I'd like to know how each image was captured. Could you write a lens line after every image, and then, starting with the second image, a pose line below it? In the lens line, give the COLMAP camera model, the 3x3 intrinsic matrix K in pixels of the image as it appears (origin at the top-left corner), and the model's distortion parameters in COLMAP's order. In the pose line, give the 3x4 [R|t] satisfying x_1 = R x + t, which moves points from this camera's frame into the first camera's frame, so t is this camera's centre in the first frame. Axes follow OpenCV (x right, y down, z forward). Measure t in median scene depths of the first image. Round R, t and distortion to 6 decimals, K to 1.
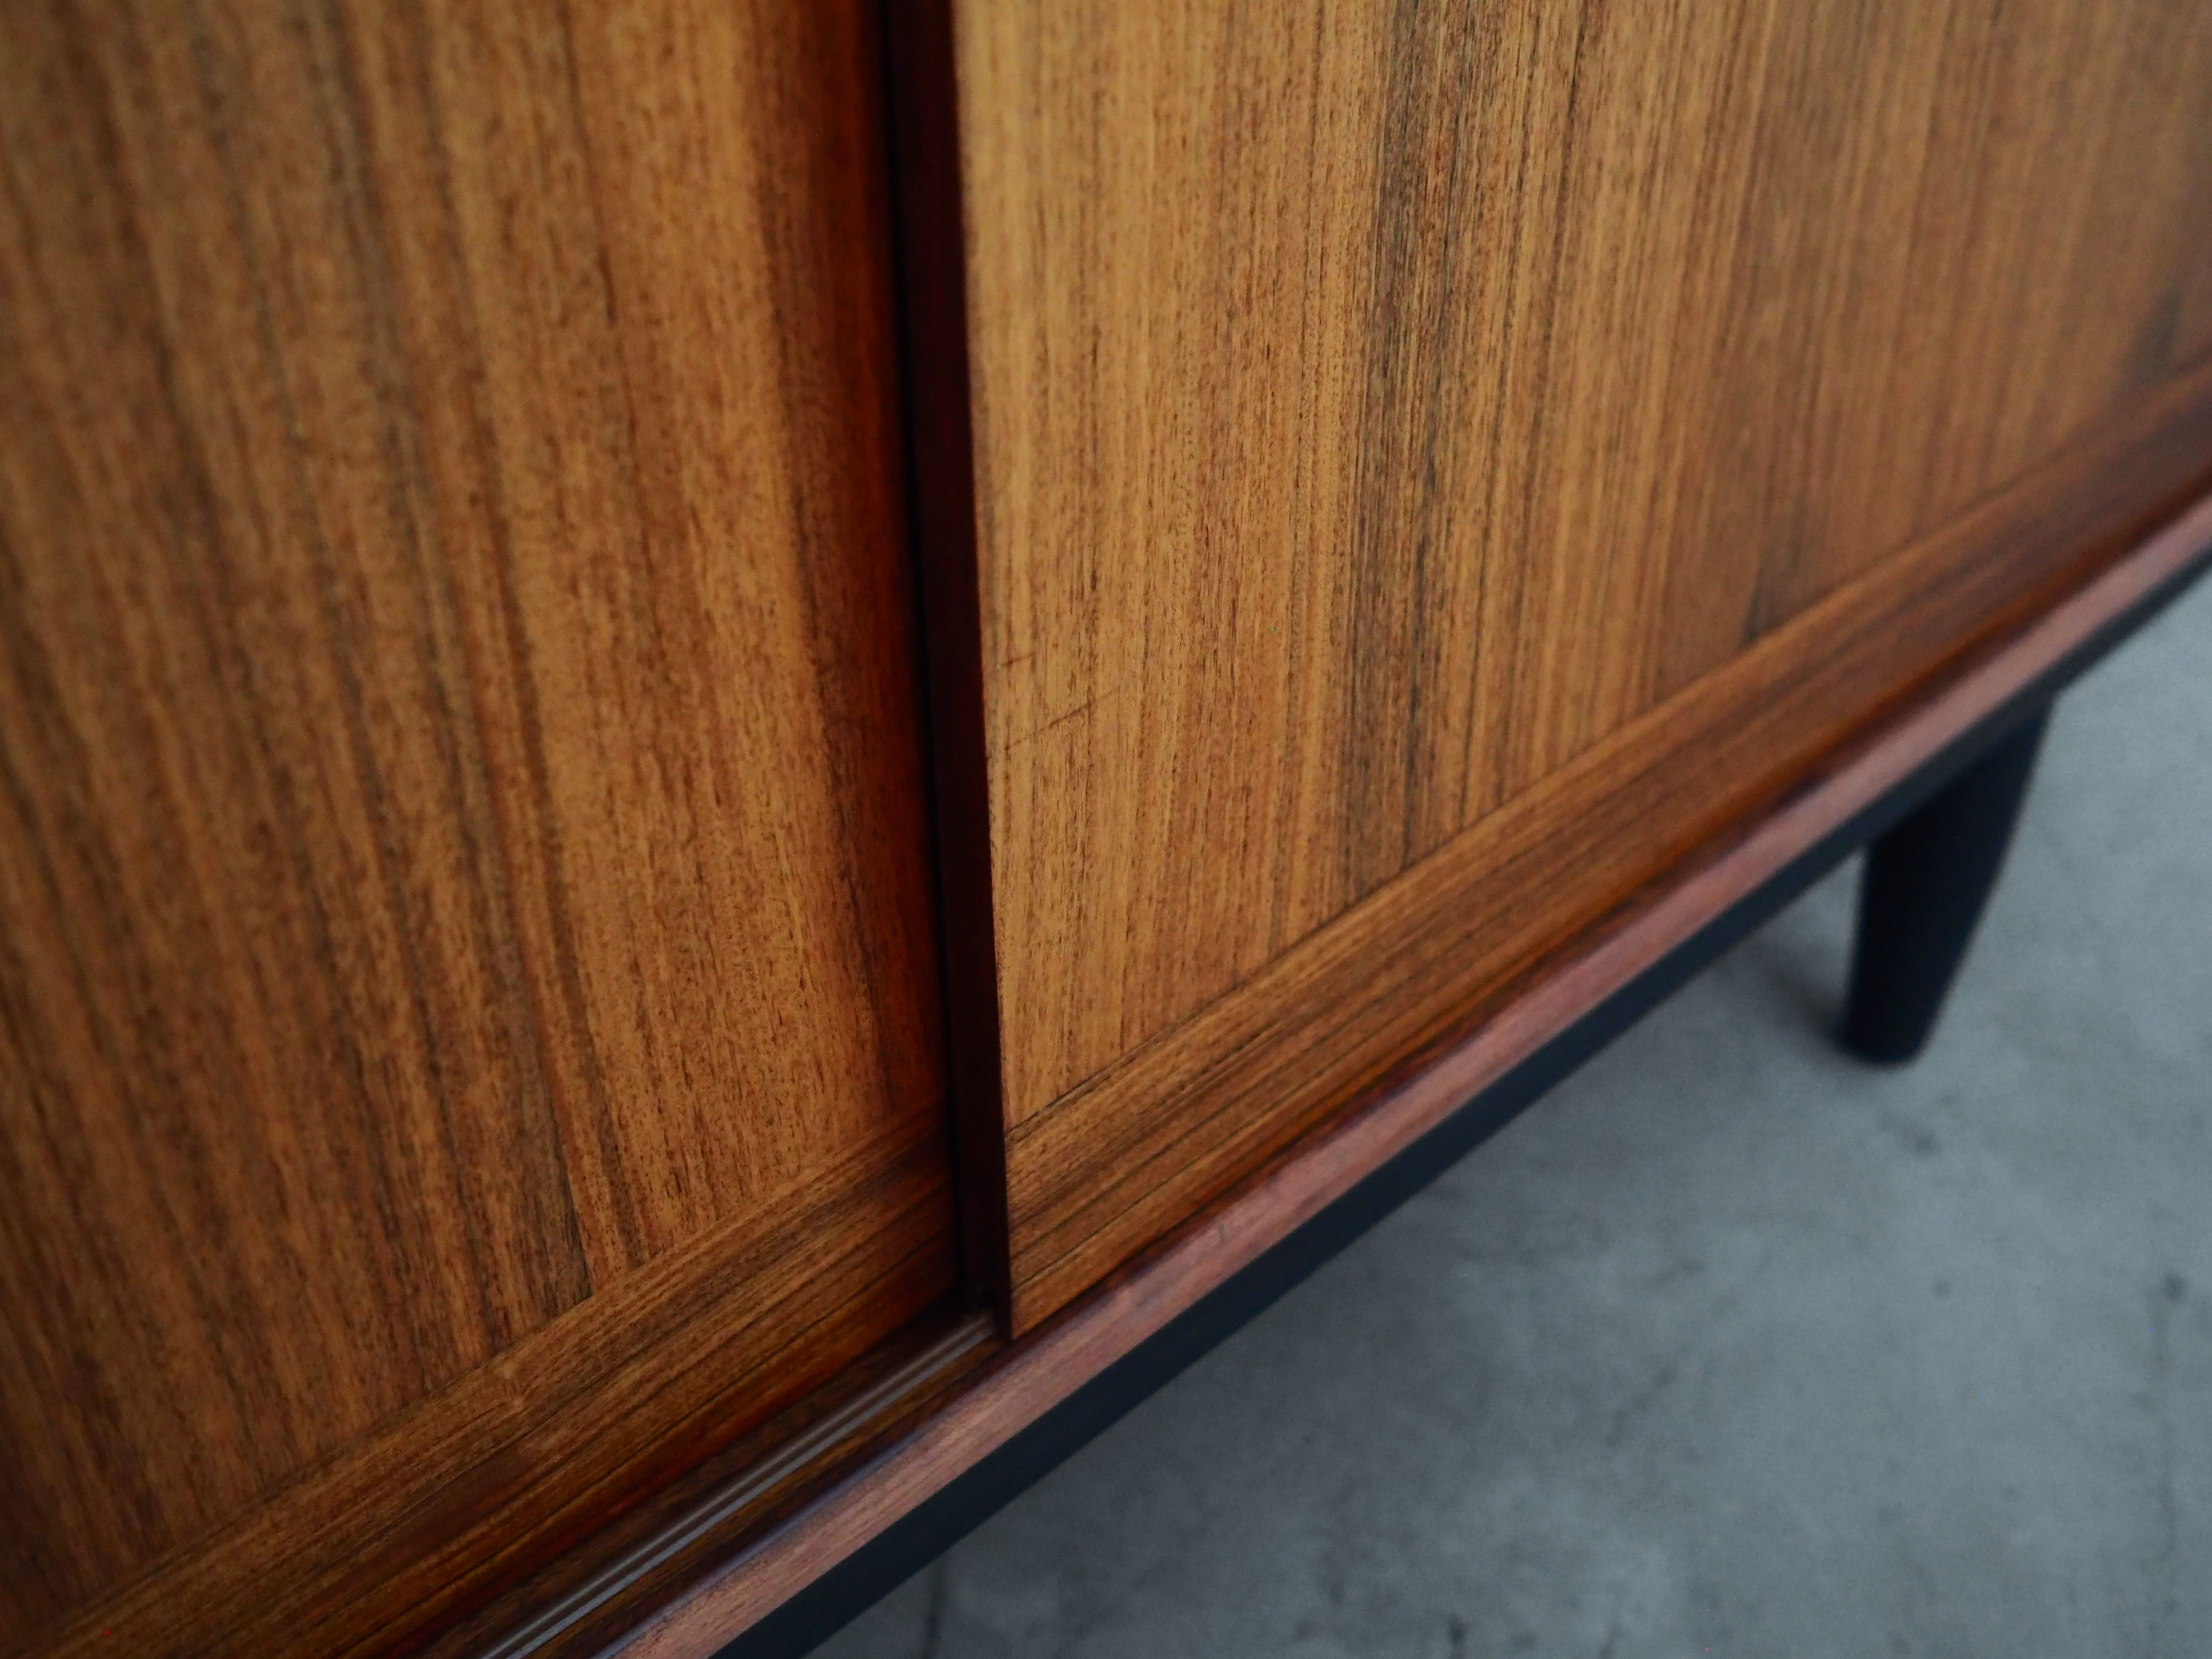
lens RADIAL K [[2303.5, 0, 1113.9], [0, 2303.5, 807.5], [0, 0, 1]] dist [-0.026484, -0.014208]
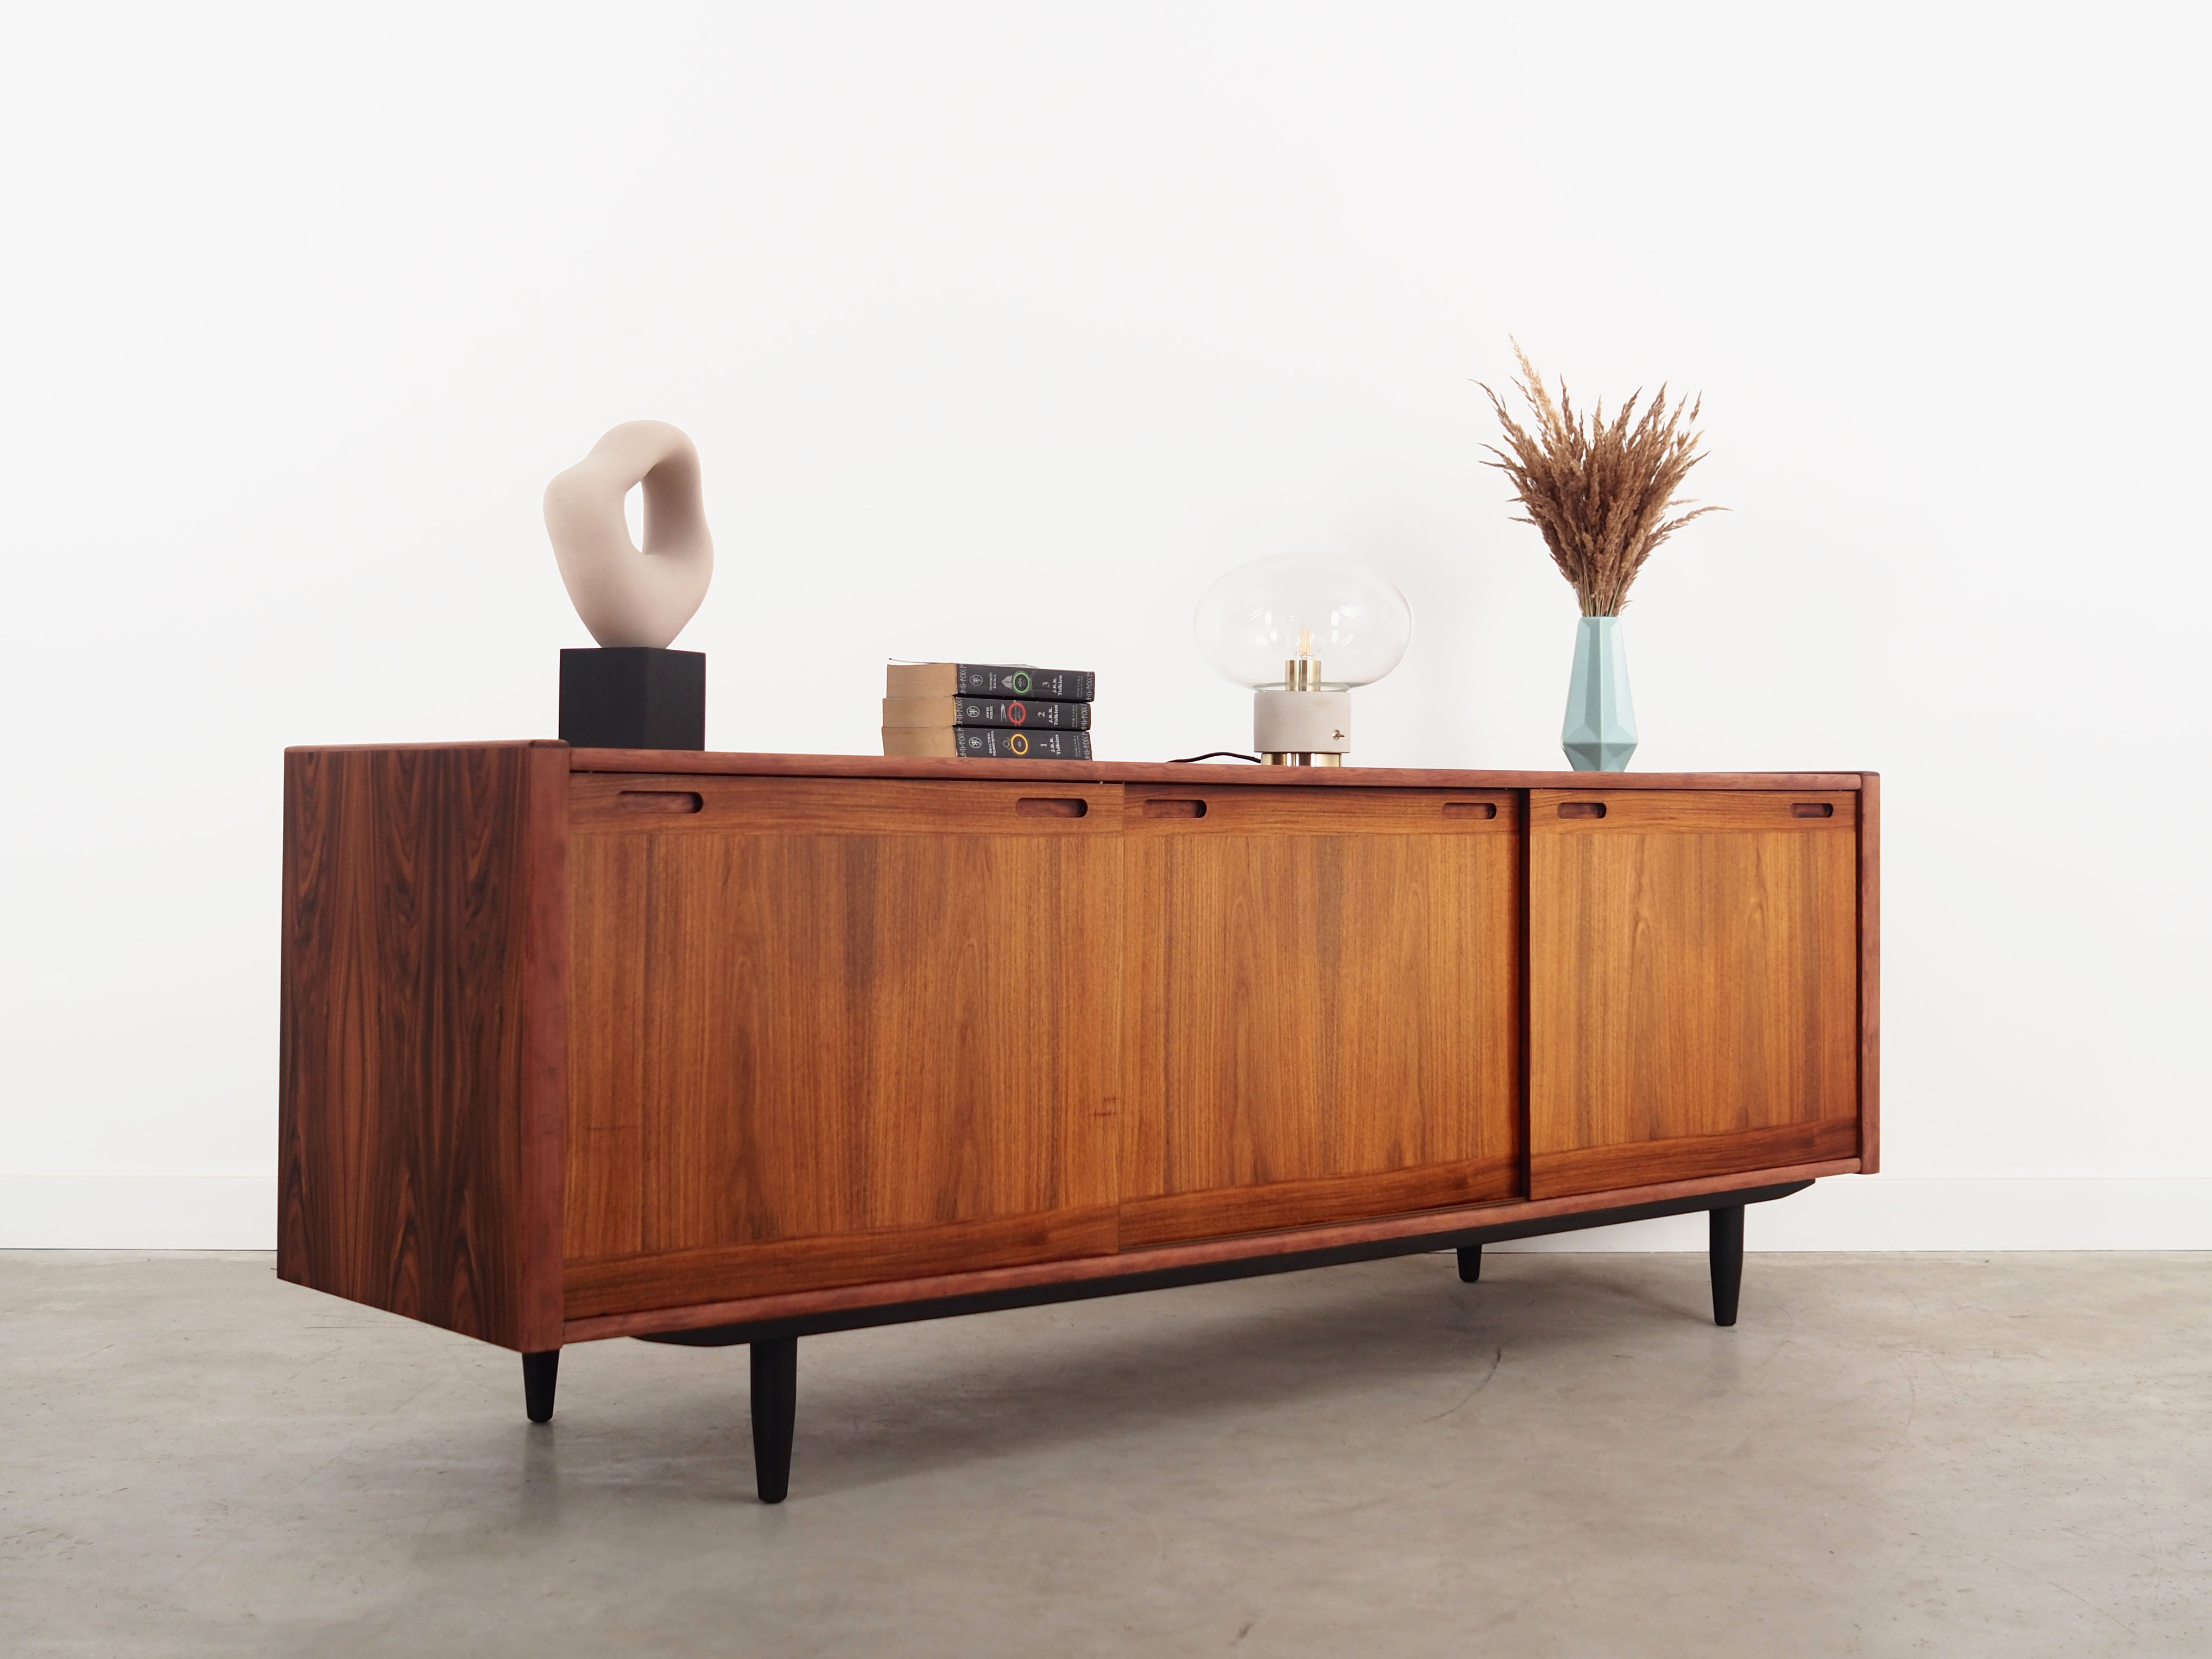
lens RADIAL K [[2938.1, 0, 1102.2], [0, 2938.1, 789.0], [0, 0, 1]] dist [-0.005345, -0.007088]
pose [[0.999235, 0.011298, -0.037440, -0.902180], [-0.031530, 0.799132, -0.600329, 4.091952], [0.023137, 0.601050, 0.798877, -5.963024]]
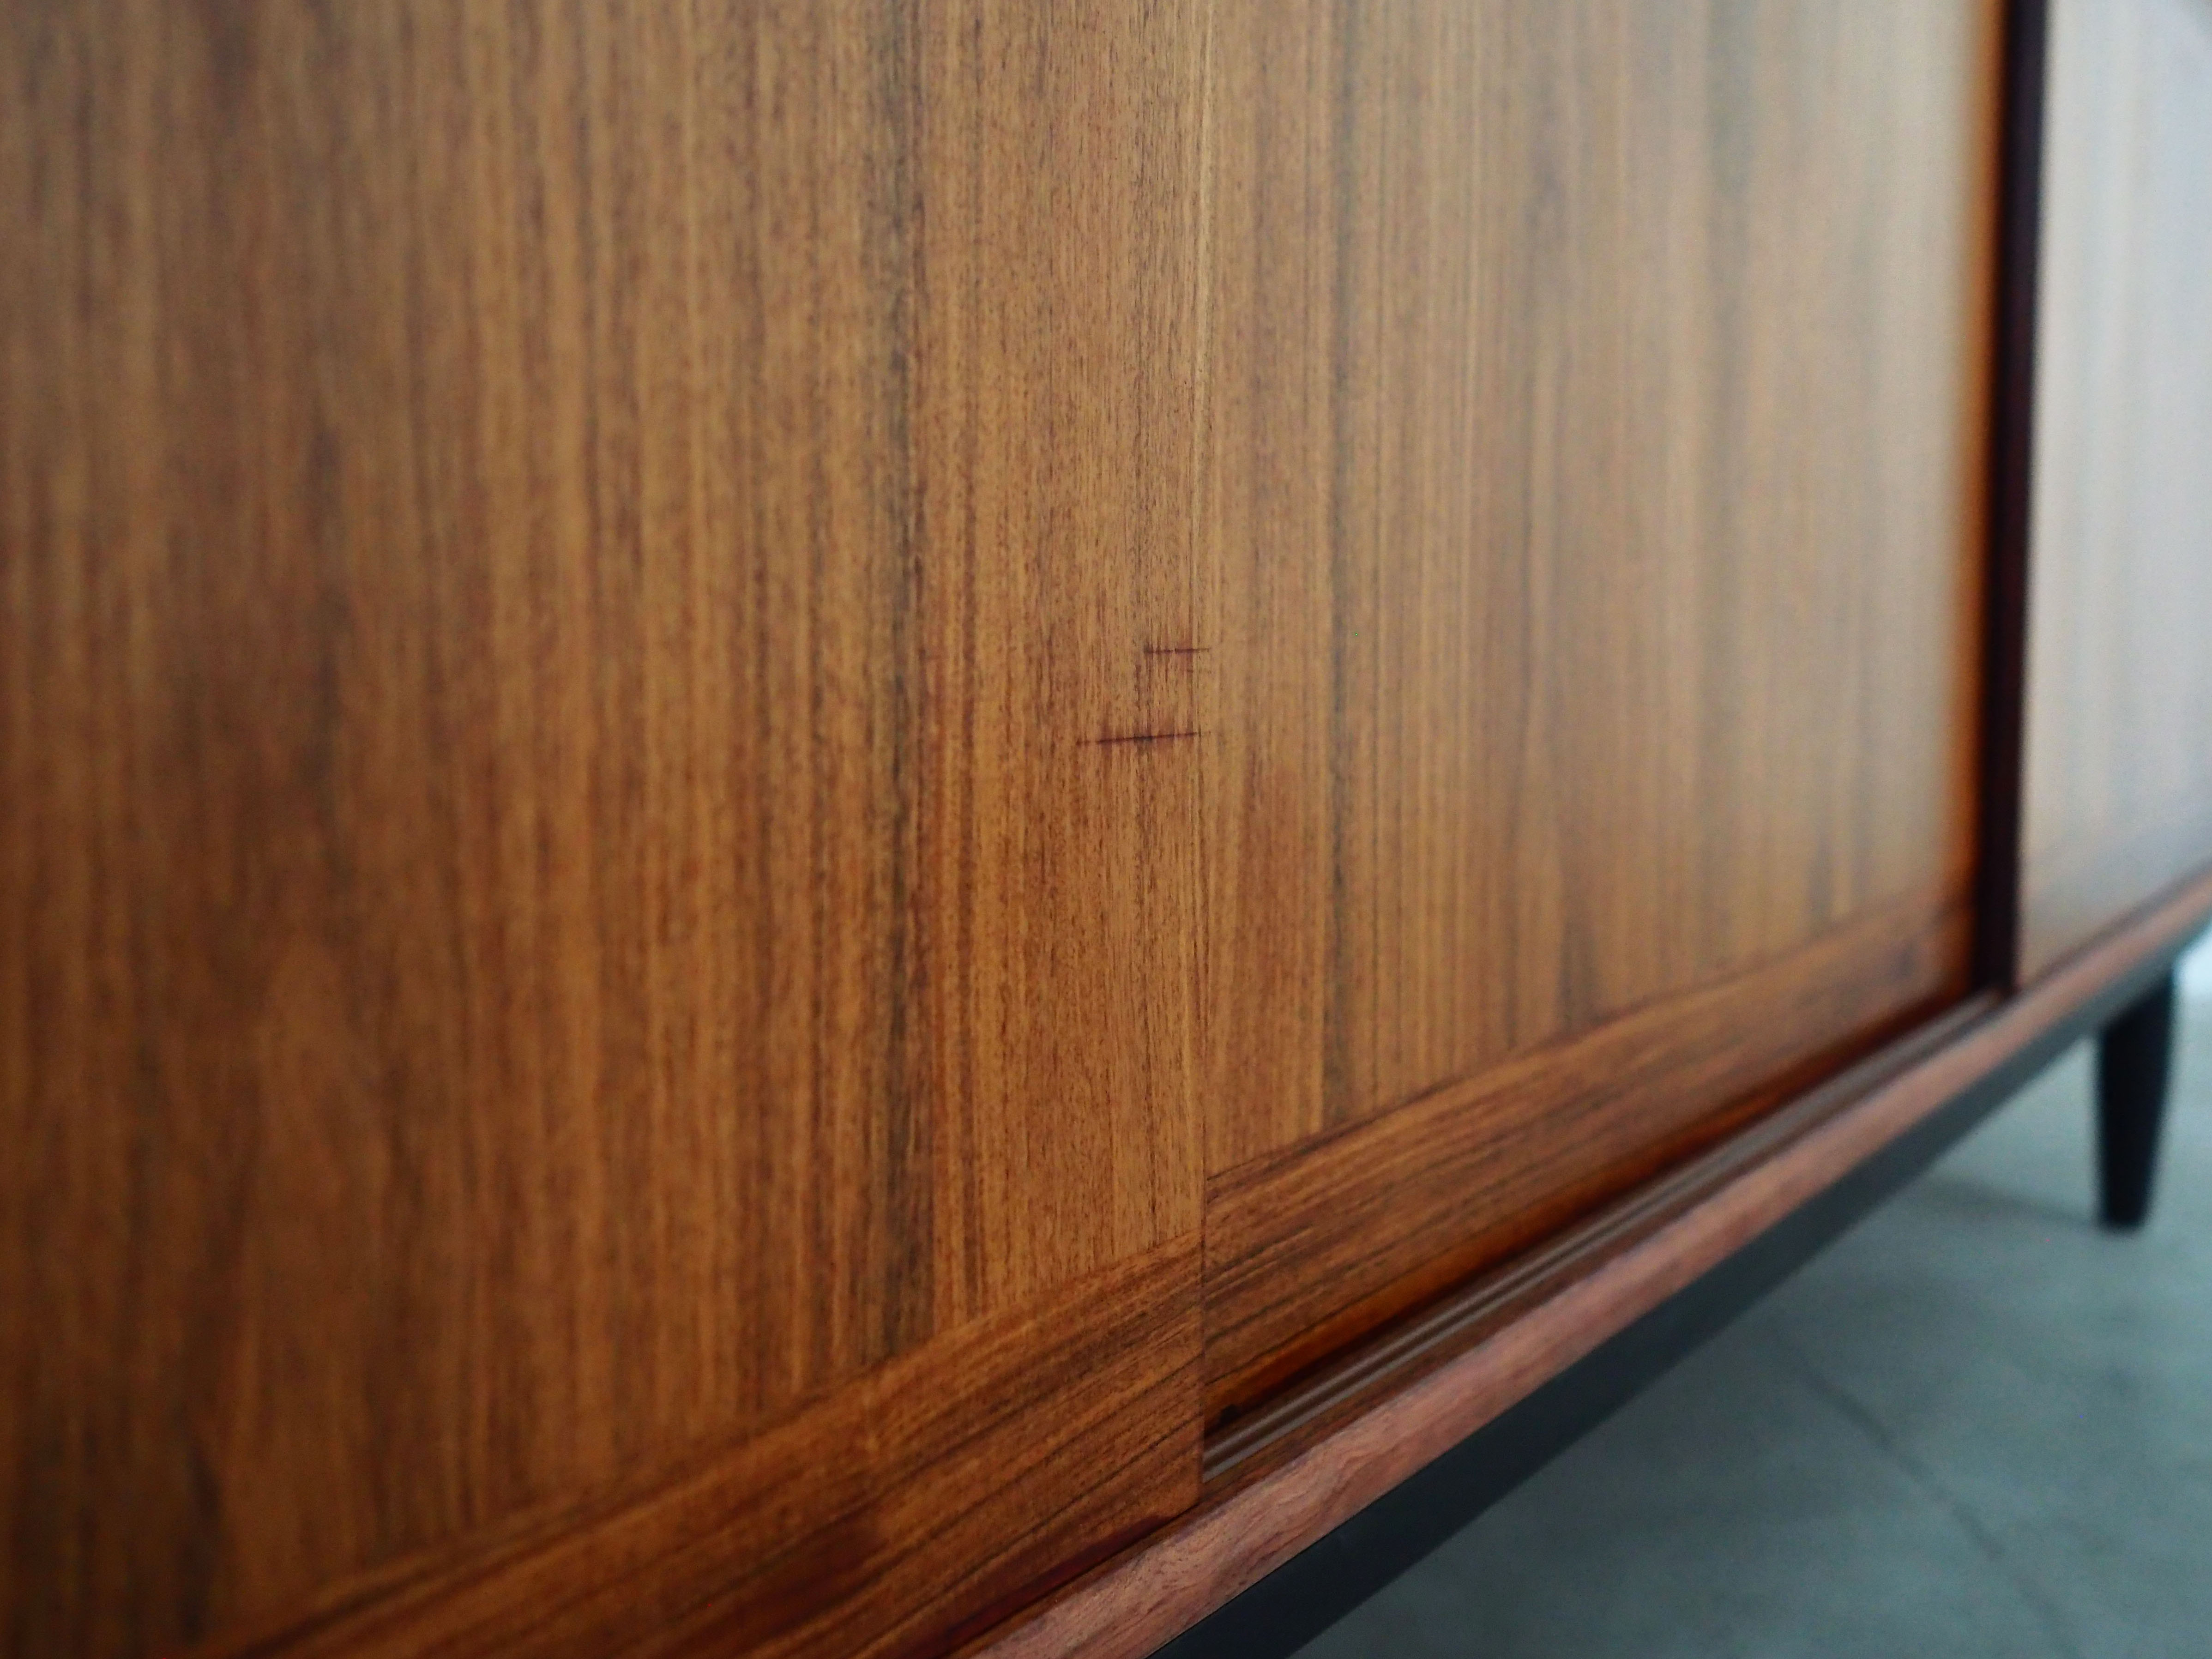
lens RADIAL K [[2401.8, 0, 1098.1], [0, 2401.8, 789.0], [0, 0, 1]] dist [-0.055660, 0.023052]
pose [[0.973744, -0.011289, 0.227364, -1.380748], [0.127525, 0.854392, -0.503738, 1.072690], [-0.188571, 0.519507, 0.833399, -0.801045]]
